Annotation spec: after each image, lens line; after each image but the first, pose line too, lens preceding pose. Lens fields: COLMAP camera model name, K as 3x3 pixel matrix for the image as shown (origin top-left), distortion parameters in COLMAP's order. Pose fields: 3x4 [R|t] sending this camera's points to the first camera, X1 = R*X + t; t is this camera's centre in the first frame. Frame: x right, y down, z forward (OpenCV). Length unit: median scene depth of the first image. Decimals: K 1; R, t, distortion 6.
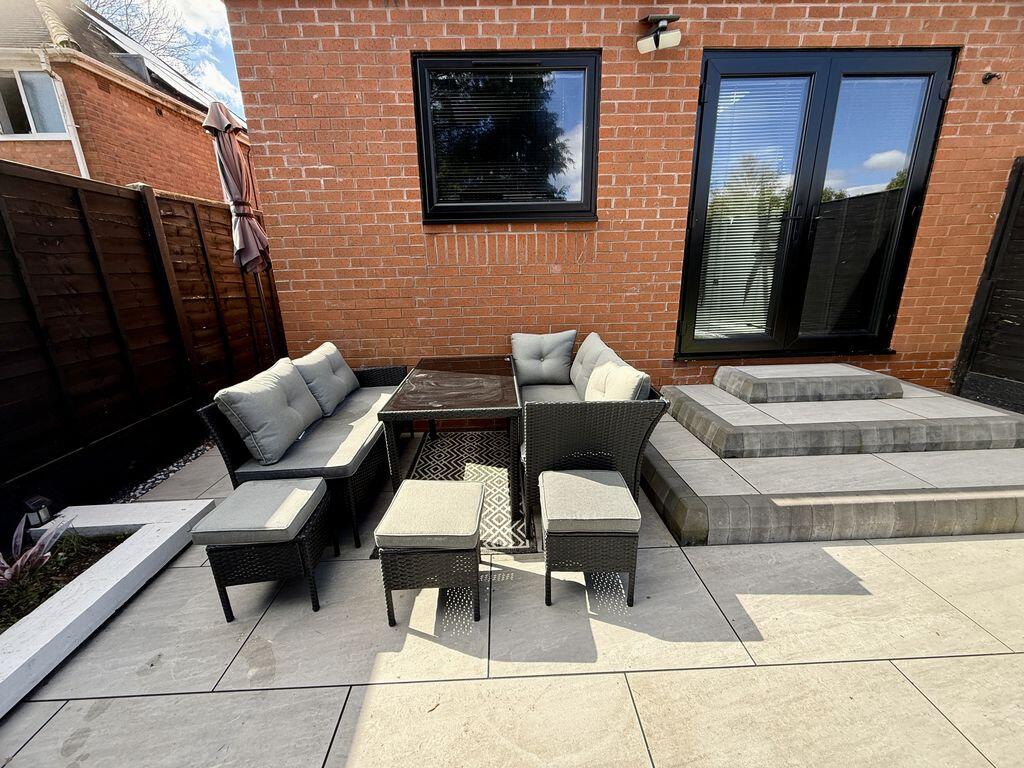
lens RADIAL K [[406.4, 0, 511.6], [0, 406.4, 386.9], [0, 0, 1]] dist [0.002811, -0.000940]
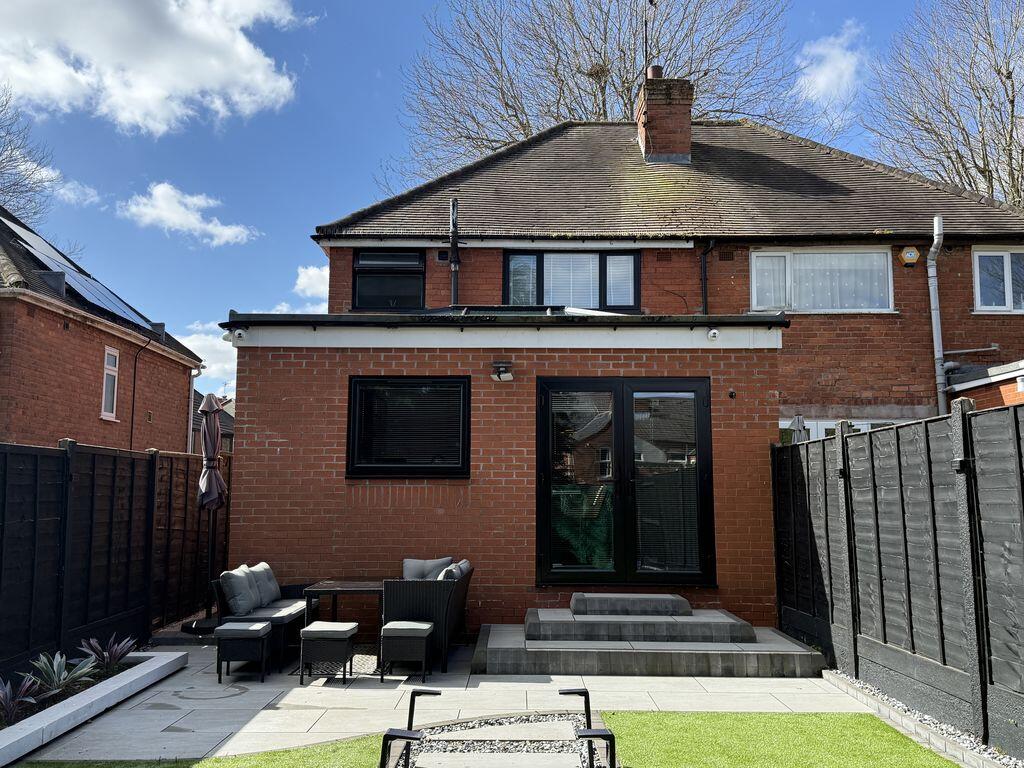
lens RADIAL K [[916.1, 0, 515.0], [0, 916.1, 381.2], [0, 0, 1]] dist [0.097289, -0.060285]
pose [[0.998903, 0.020260, -0.042210, 0.494491], [-0.035484, 0.915745, -0.400190, 0.541613], [0.030546, 0.401249, 0.915460, -2.021042]]
